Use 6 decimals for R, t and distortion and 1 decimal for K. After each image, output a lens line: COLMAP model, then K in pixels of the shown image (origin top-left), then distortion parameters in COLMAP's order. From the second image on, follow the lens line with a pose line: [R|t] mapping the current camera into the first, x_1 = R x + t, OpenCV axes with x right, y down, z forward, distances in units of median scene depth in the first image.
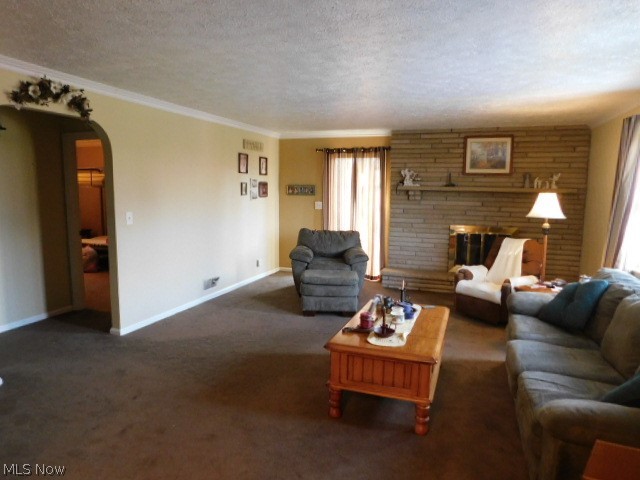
lens RADIAL K [[429.9, 0, 320.0], [0, 429.9, 240.0], [0, 0, 1]] dist [-0.006406, -0.002250]
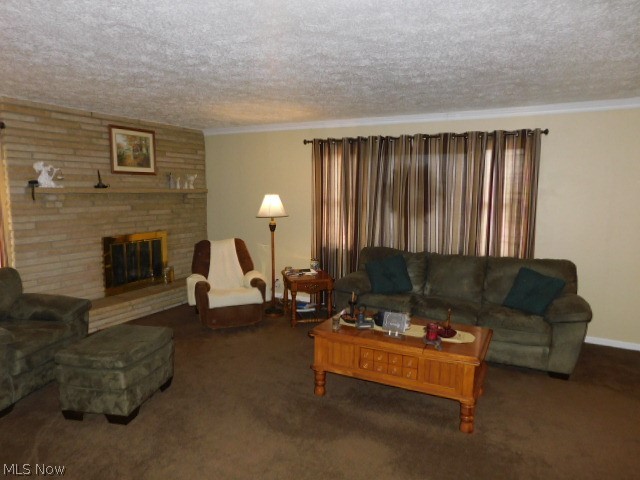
lens RADIAL K [[429.9, 0, 320.0], [0, 429.9, 240.0], [0, 0, 1]] dist [-0.006406, -0.002250]
pose [[0.129872, -0.132095, 0.982692, -0.422578], [0.113304, 0.986571, 0.117642, -0.078746], [-0.985036, 0.096064, 0.143095, 0.515622]]
